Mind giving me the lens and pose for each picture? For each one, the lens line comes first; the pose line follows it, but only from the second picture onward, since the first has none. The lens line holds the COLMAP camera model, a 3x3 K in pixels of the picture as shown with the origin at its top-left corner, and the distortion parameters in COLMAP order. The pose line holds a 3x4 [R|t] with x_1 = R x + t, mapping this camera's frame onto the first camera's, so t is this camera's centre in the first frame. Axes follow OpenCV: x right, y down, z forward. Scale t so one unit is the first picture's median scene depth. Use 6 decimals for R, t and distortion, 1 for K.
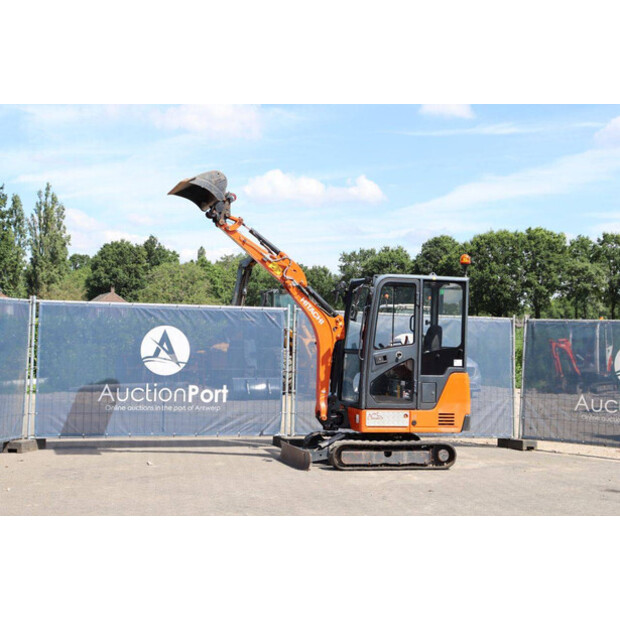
lens RADIAL K [[984.6, 0, 310.0], [0, 984.6, 310.0], [0, 0, 1]] dist [0.090142, 0.301577]
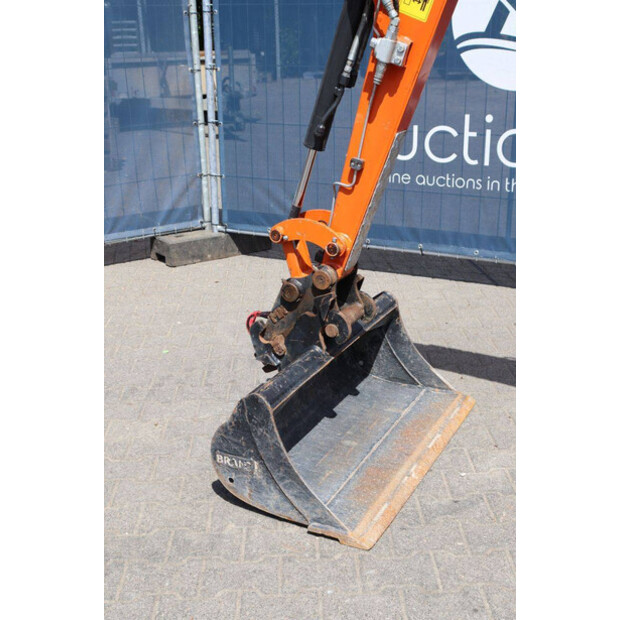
lens RADIAL K [[886.8, 0, 310.0], [0, 886.8, 310.0], [0, 0, 1]] dist [0.048866, 0.147231]
pose [[0.725825, 0.190813, -0.660884, 0.020684], [0.055494, 0.941382, 0.332747, 0.032827], [0.685637, -0.278192, 0.672690, 0.768648]]
